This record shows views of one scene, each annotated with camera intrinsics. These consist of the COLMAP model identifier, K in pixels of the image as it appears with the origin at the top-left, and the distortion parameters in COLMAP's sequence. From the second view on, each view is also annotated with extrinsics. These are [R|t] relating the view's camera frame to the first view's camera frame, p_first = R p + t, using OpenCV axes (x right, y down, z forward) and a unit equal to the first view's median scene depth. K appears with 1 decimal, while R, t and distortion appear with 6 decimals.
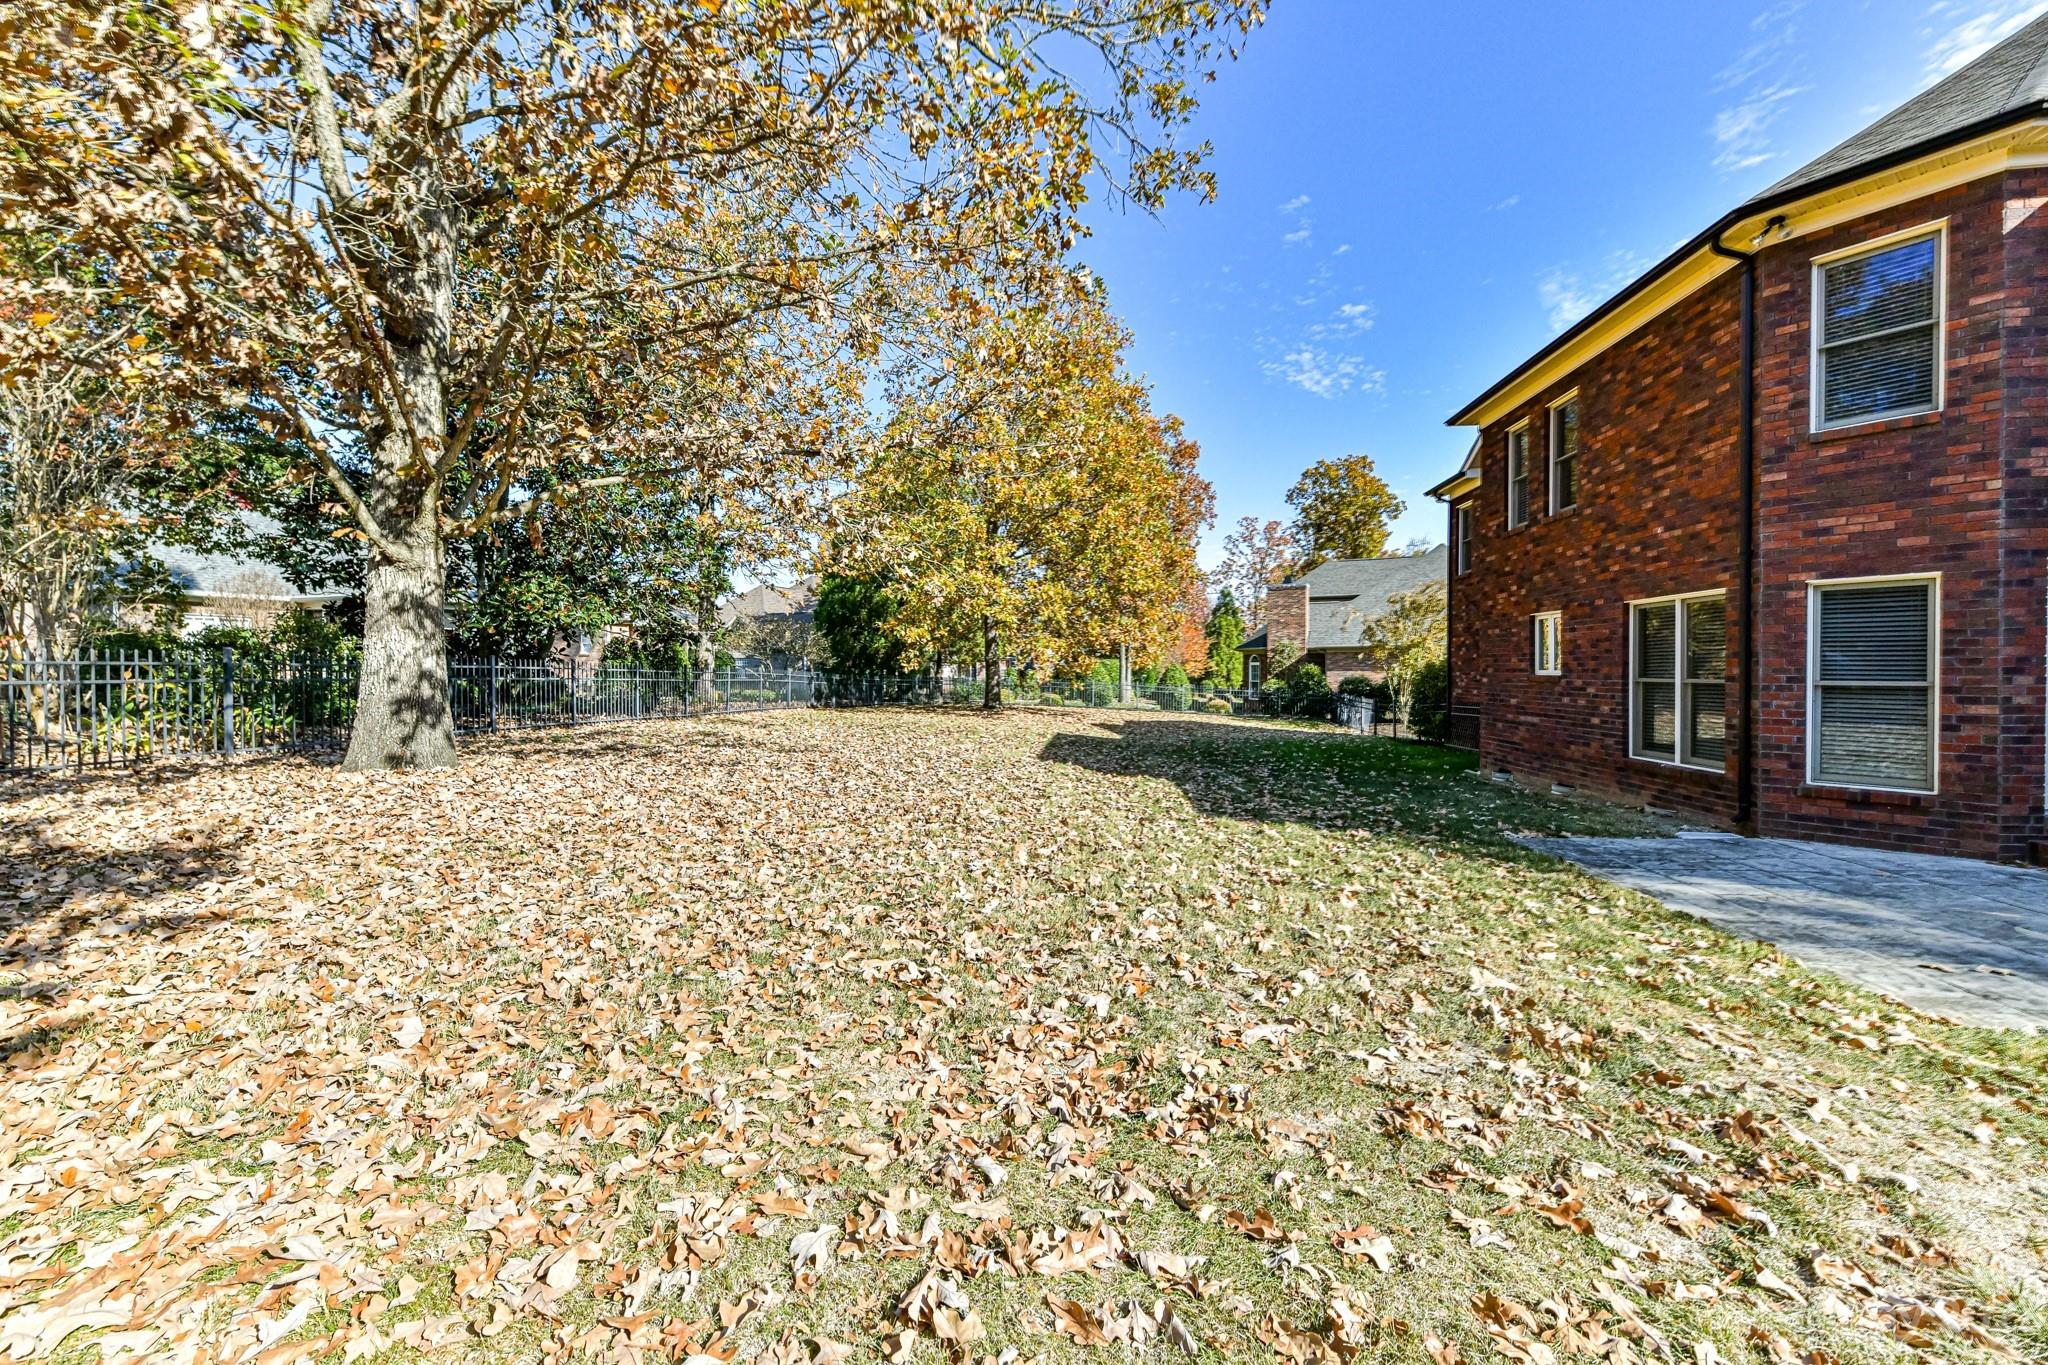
lens RADIAL K [[815.4, 0, 1024.0], [0, 815.4, 682.5], [0, 0, 1]] dist [0.002727, 0.000460]
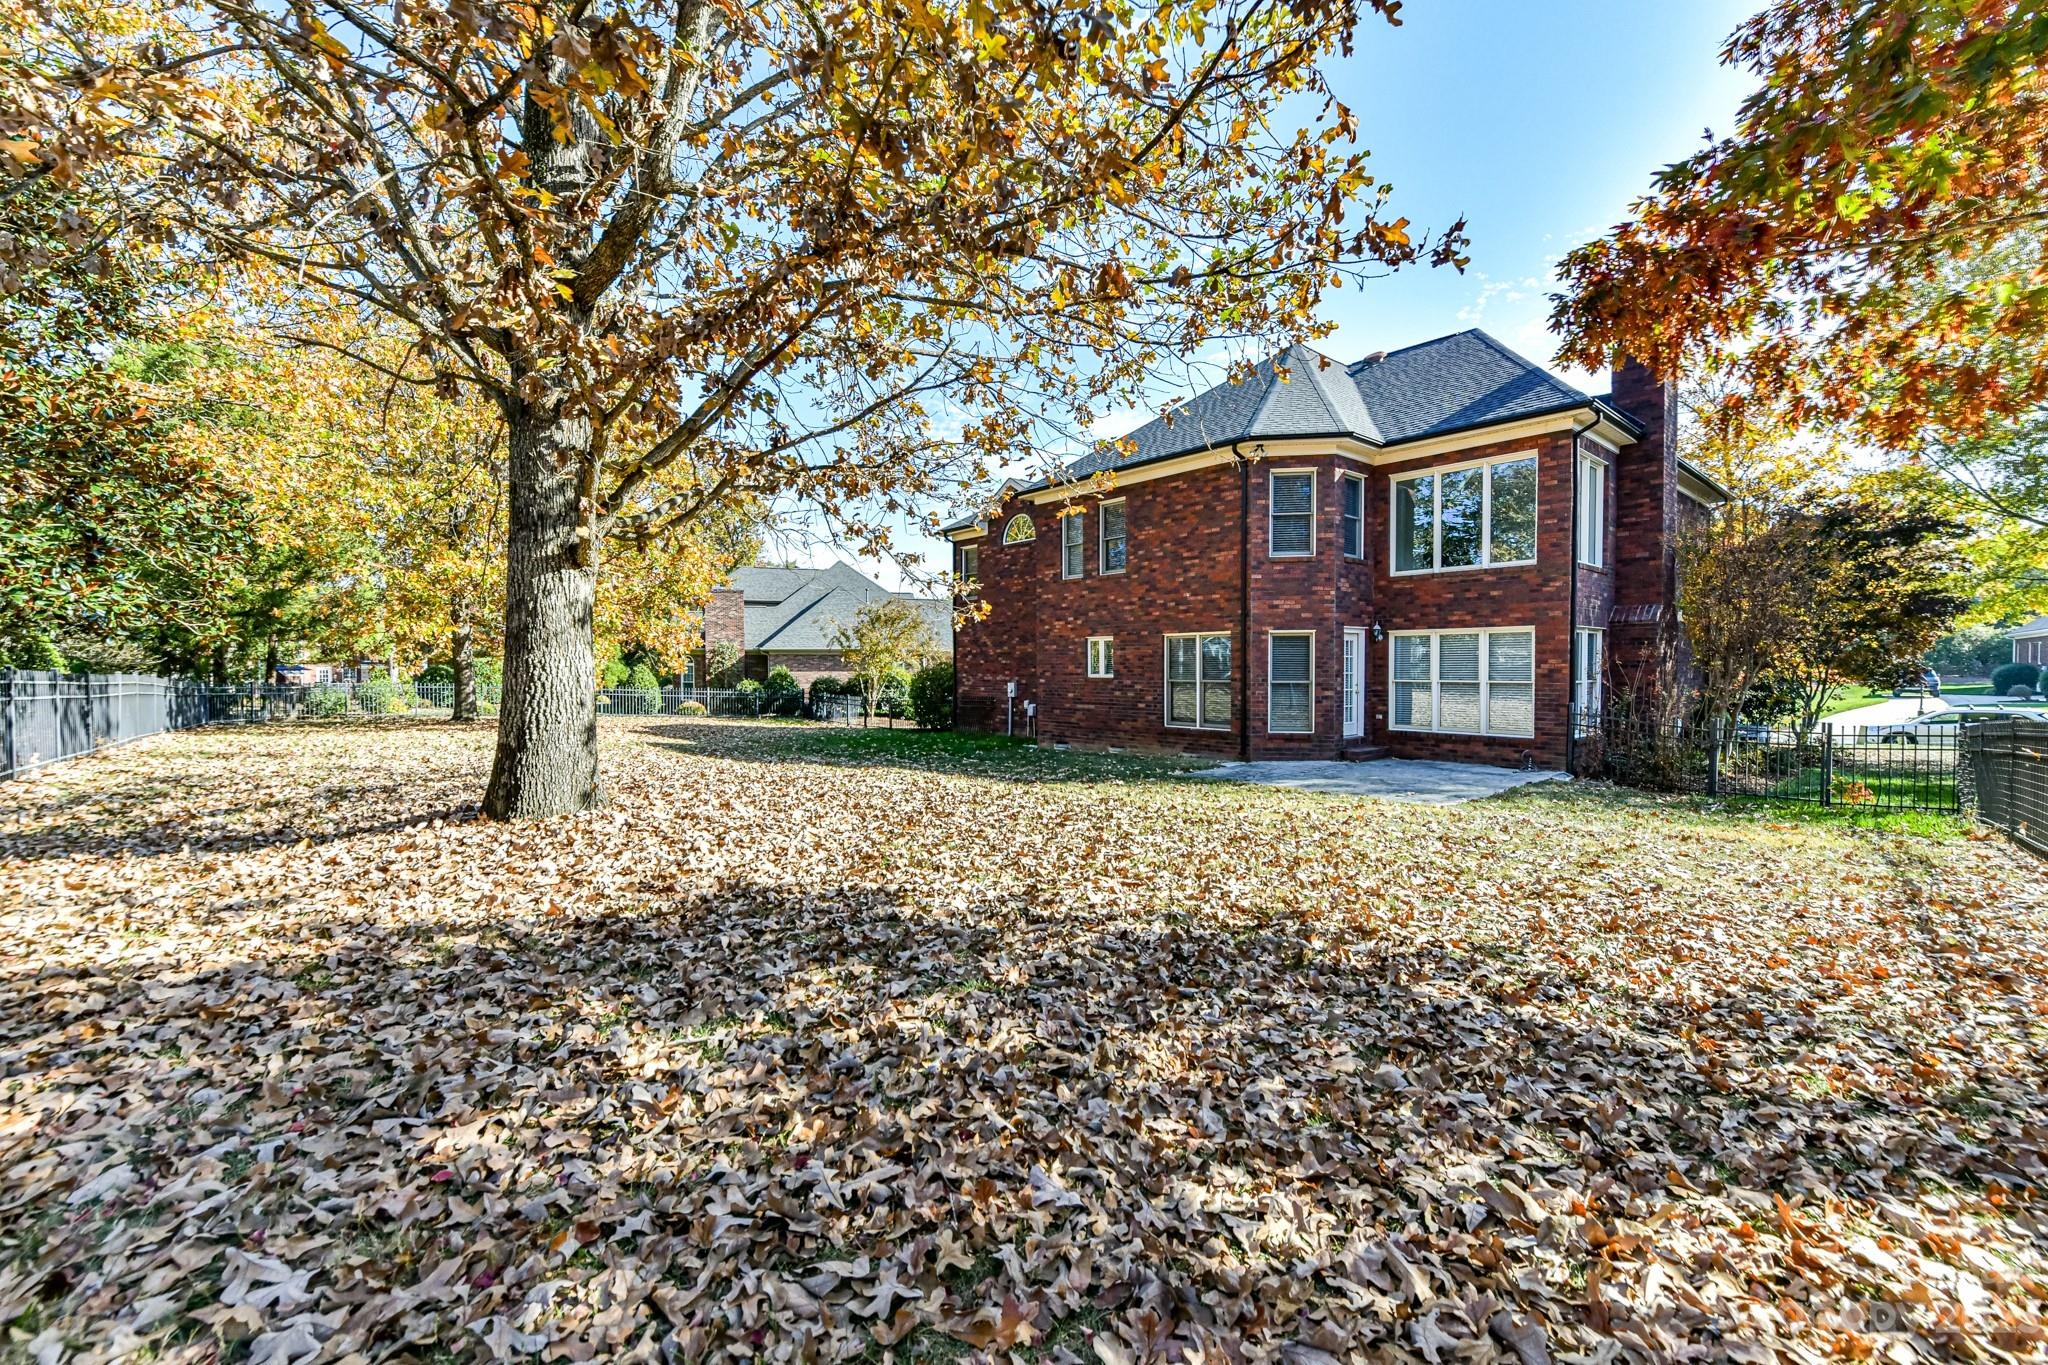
lens RADIAL K [[815.4, 0, 1024.0], [0, 815.4, 682.5], [0, 0, 1]] dist [0.002727, 0.000460]
pose [[0.684937, -0.016013, 0.728427, -0.731258], [0.013272, 0.999867, 0.009500, -0.020545], [-0.728482, 0.003161, 0.685058, 0.063739]]
